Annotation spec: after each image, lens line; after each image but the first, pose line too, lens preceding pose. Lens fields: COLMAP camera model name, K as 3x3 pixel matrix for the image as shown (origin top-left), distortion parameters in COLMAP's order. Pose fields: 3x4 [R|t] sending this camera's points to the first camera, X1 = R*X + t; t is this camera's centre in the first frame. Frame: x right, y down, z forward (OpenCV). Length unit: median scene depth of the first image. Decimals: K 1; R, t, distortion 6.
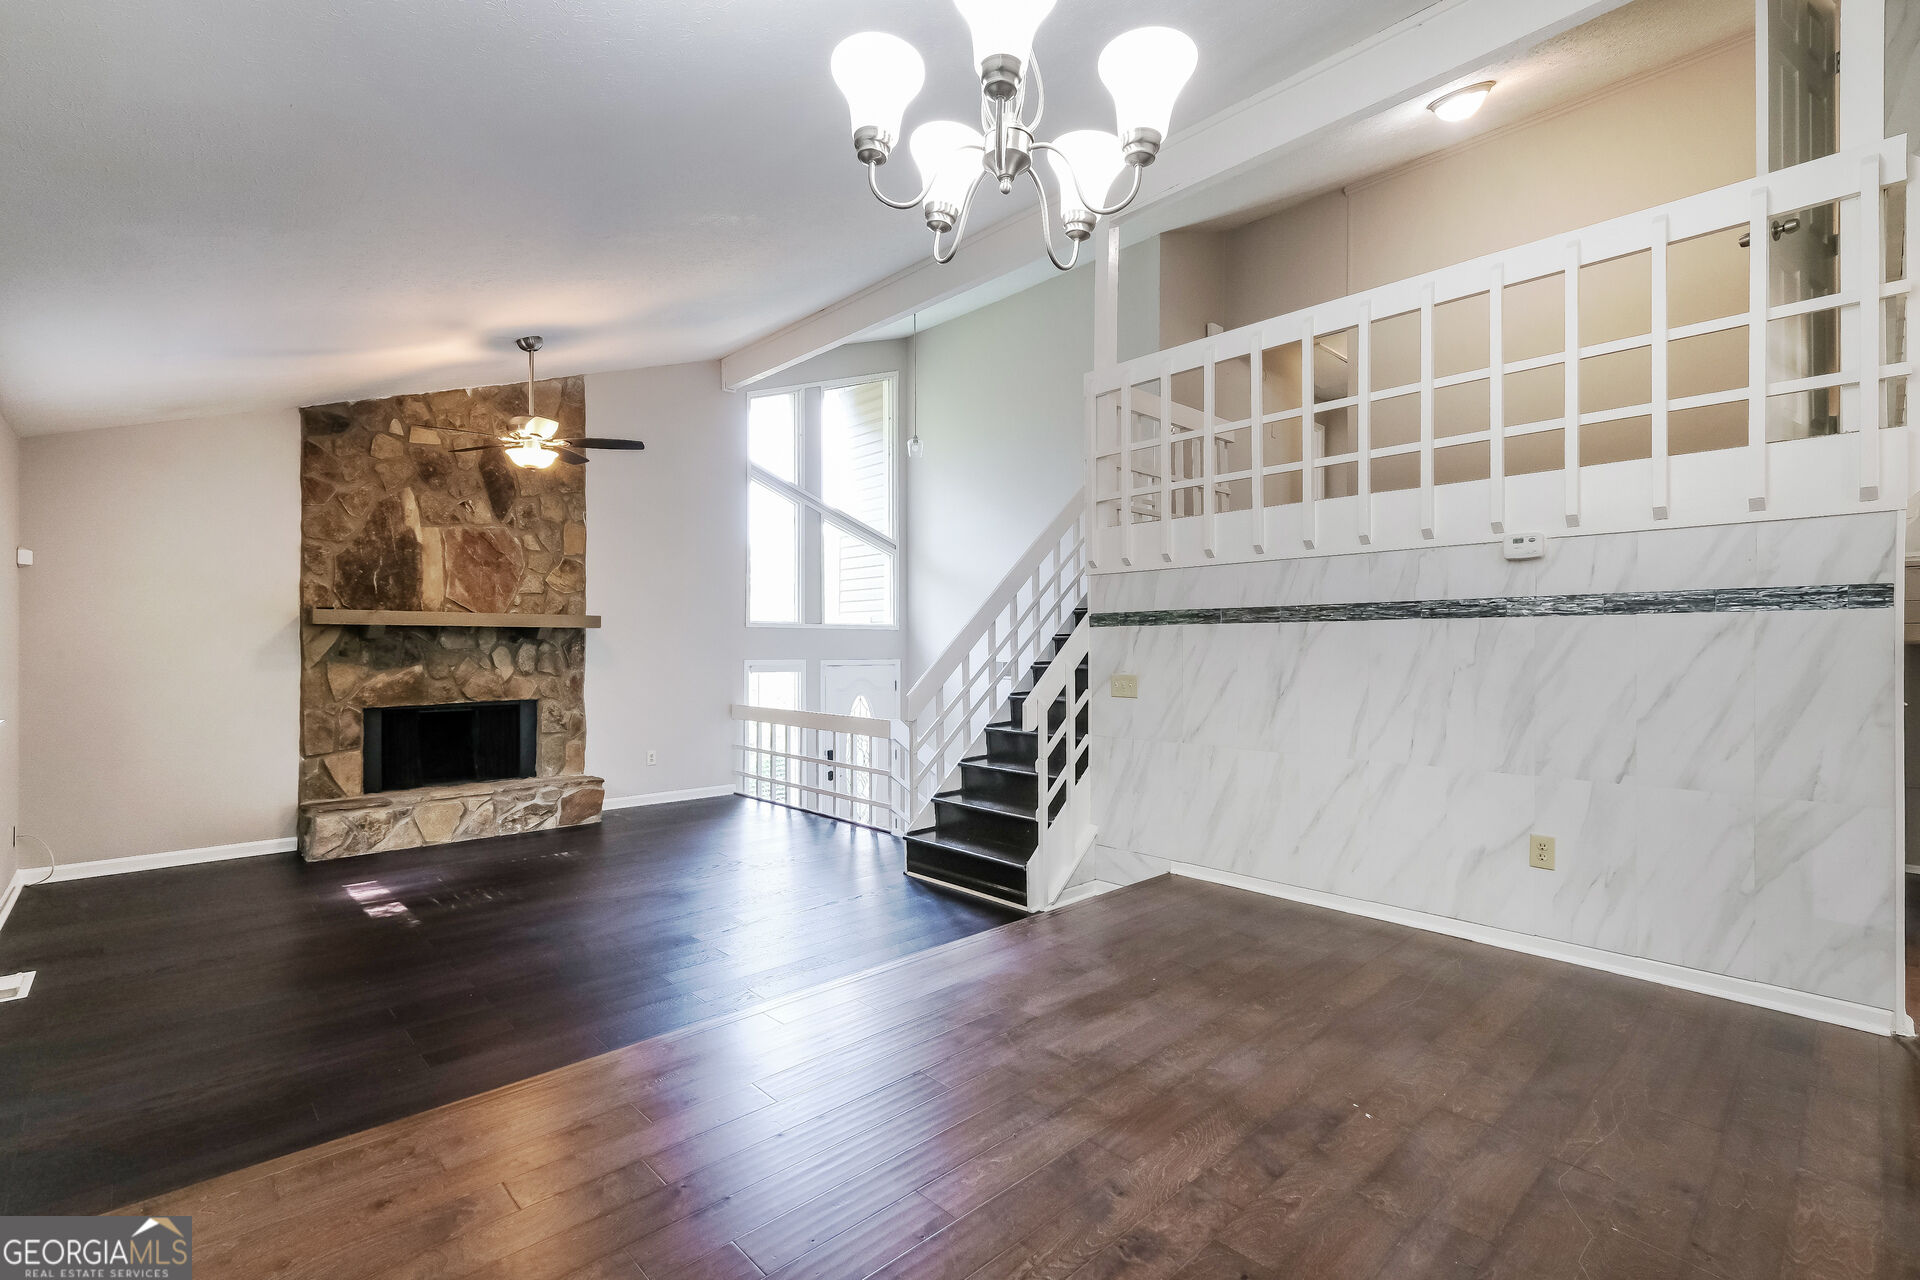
lens RADIAL K [[861.0, 0, 928.5], [0, 861.0, 644.7], [0, 0, 1]] dist [0.003166, 0.002457]
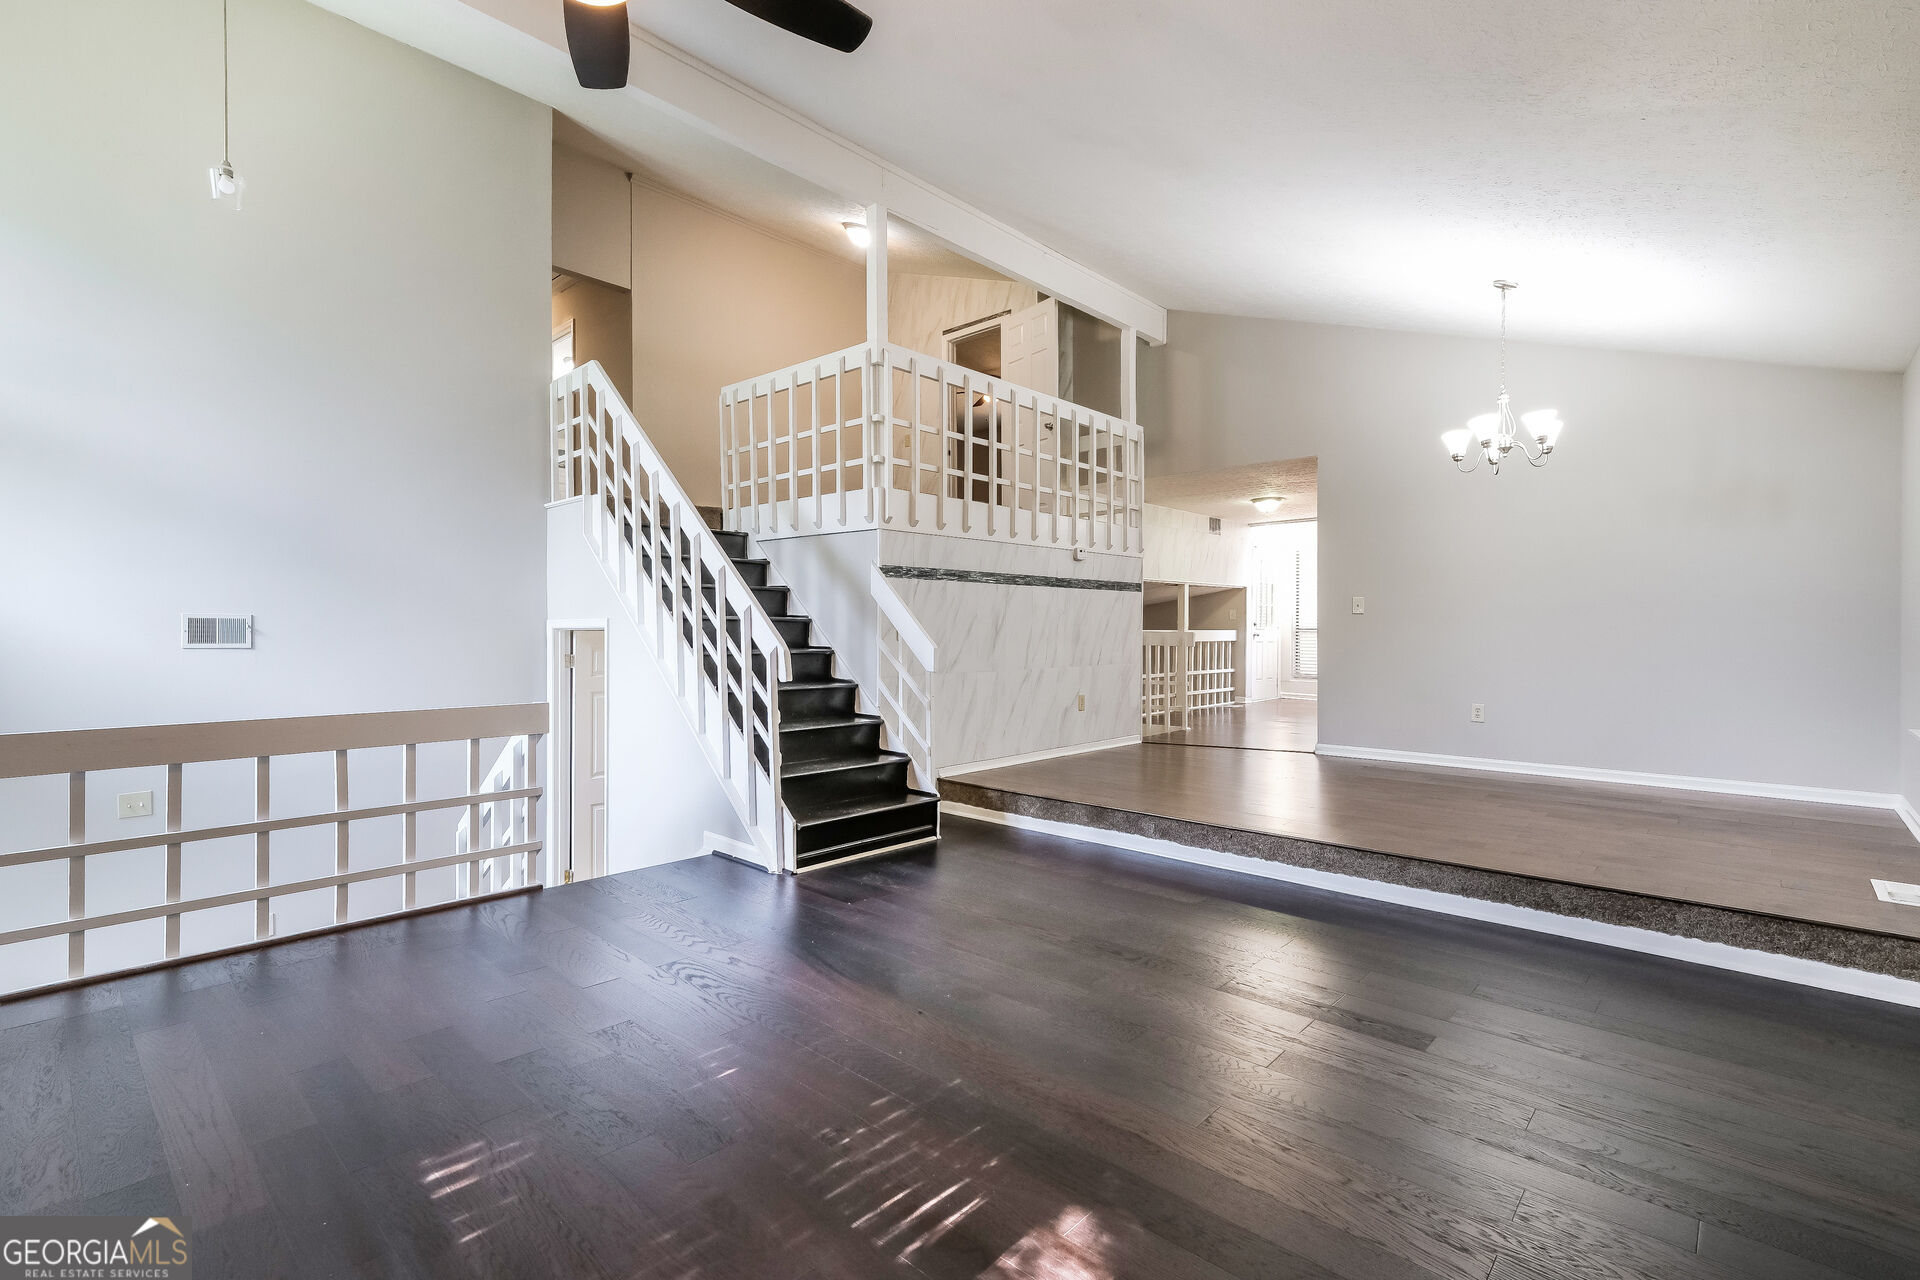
lens RADIAL K [[861.0, 0, 957.3], [0, 861.0, 637.0], [0, 0, 1]] dist [0.003166, 0.002457]
pose [[-0.075122, -0.007120, 0.997149, -0.689267], [-0.004805, 0.999965, 0.006778, 0.036223], [-0.997163, -0.004282, -0.075154, 0.757382]]
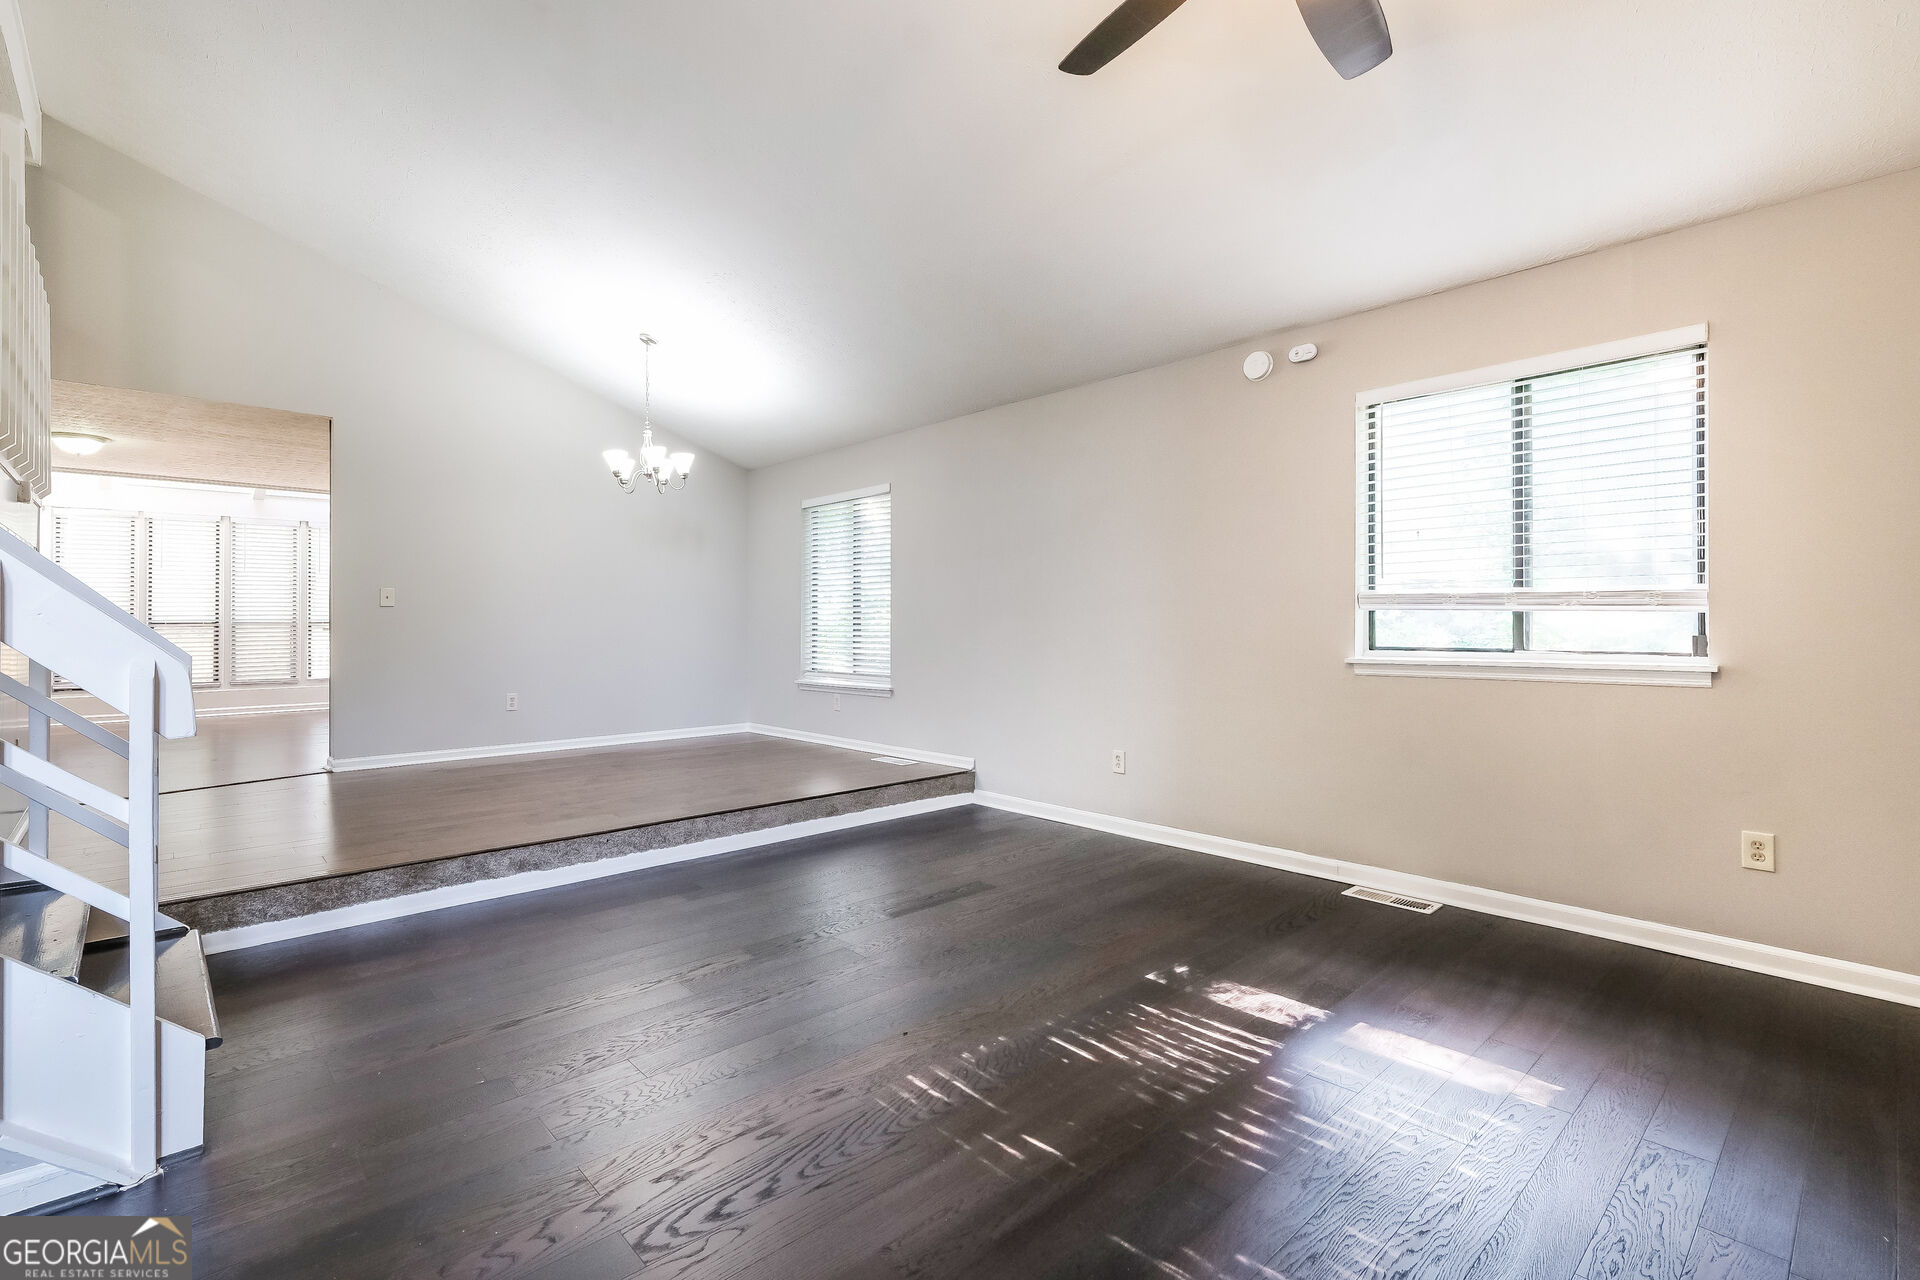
lens RADIAL K [[861.0, 0, 946.0], [0, 861.0, 626.2], [0, 0, 1]] dist [0.003166, 0.002457]
pose [[-0.999988, 0.000157, 0.004955, -0.282434], [0.000147, 0.999998, -0.002008, 0.036409], [-0.004955, -0.002007, -0.999986, 1.147740]]
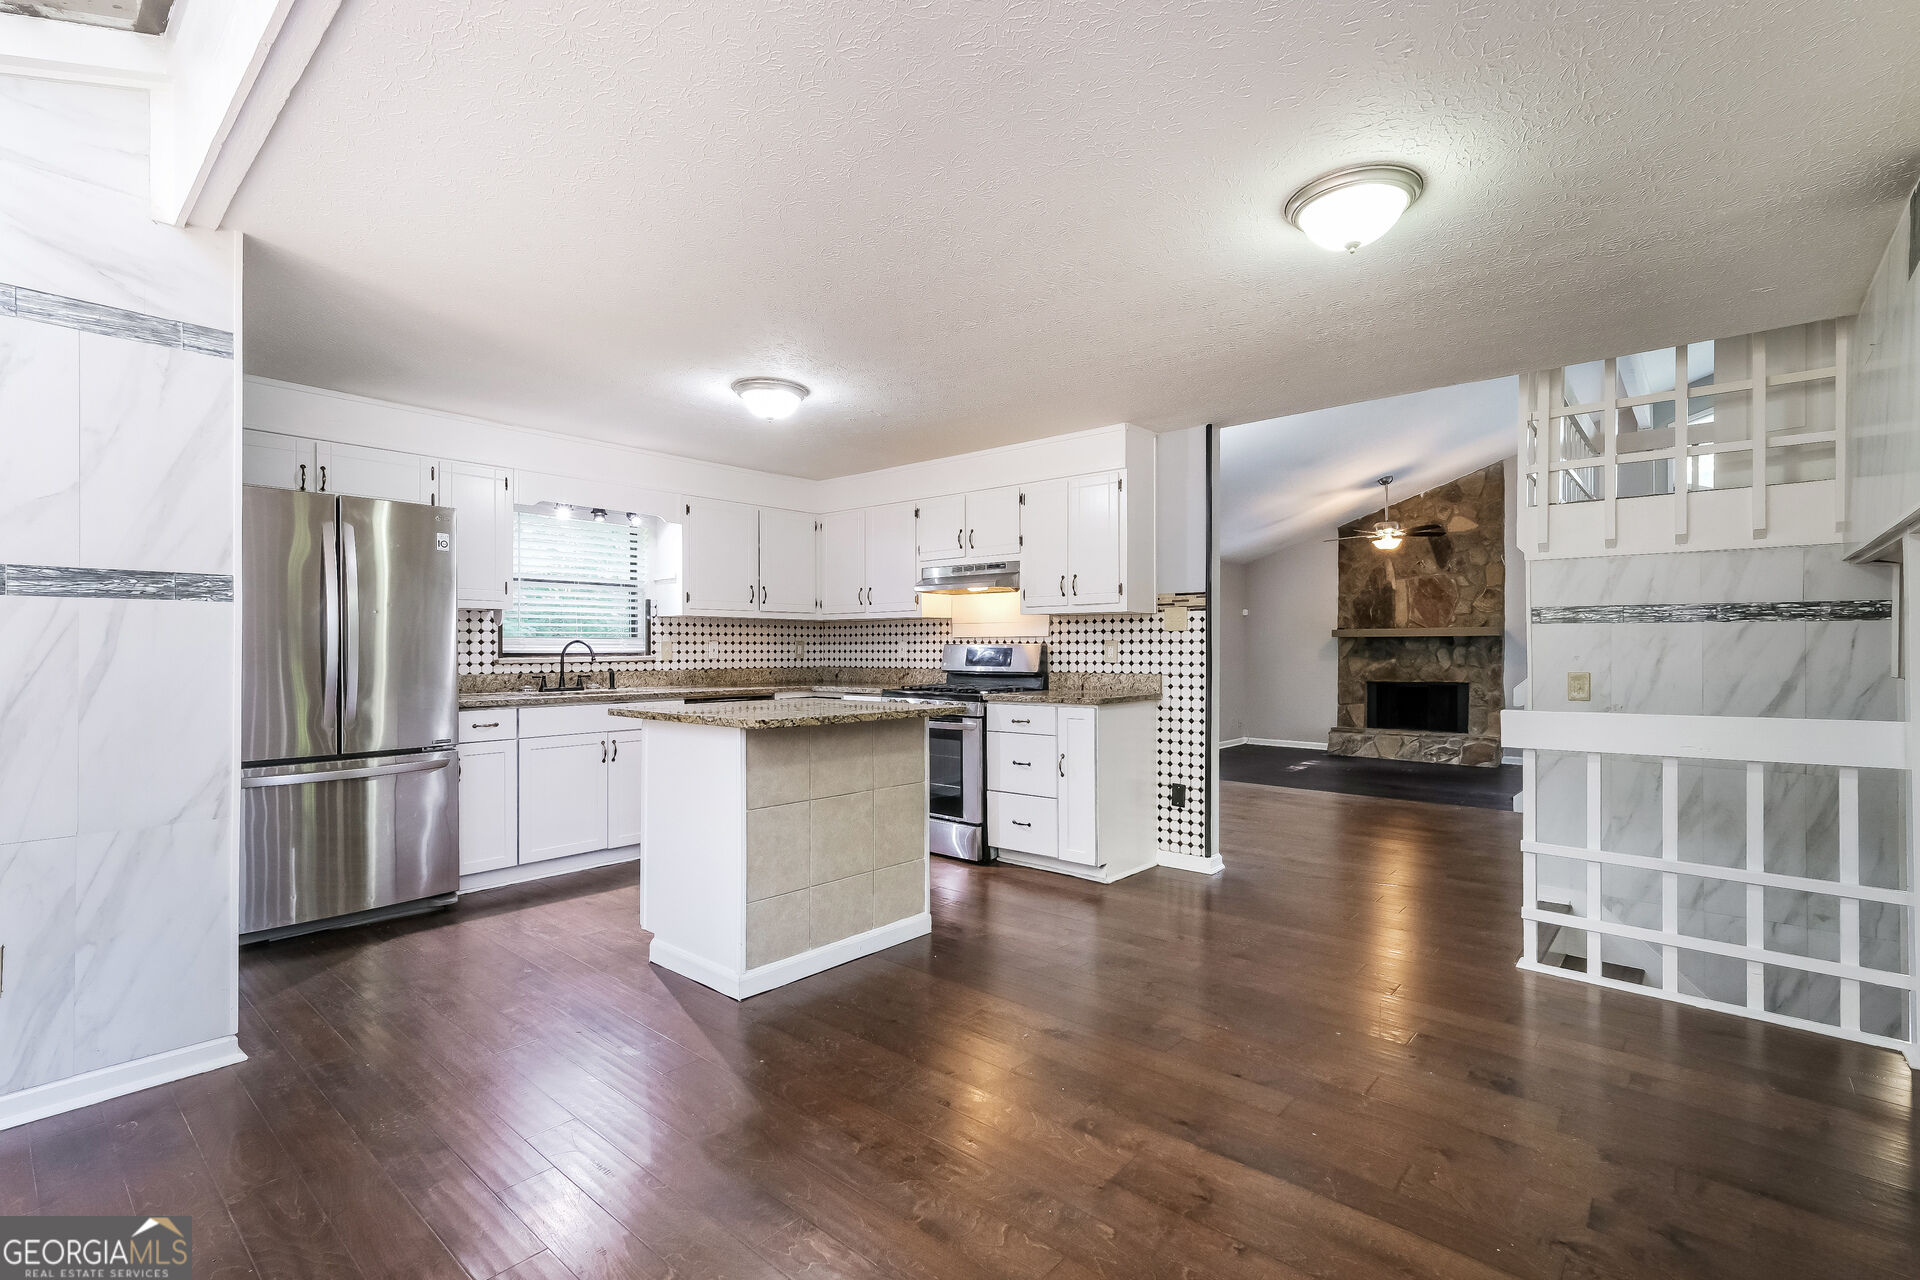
lens RADIAL K [[861.0, 0, 957.8], [0, 861.0, 649.4], [0, 0, 1]] dist [0.003166, 0.002457]
pose [[0.113168, 0.001931, -0.993574, 1.081708], [0.005172, 0.999983, 0.002532, -0.005016], [0.993562, -0.005425, 0.113156, -0.083658]]
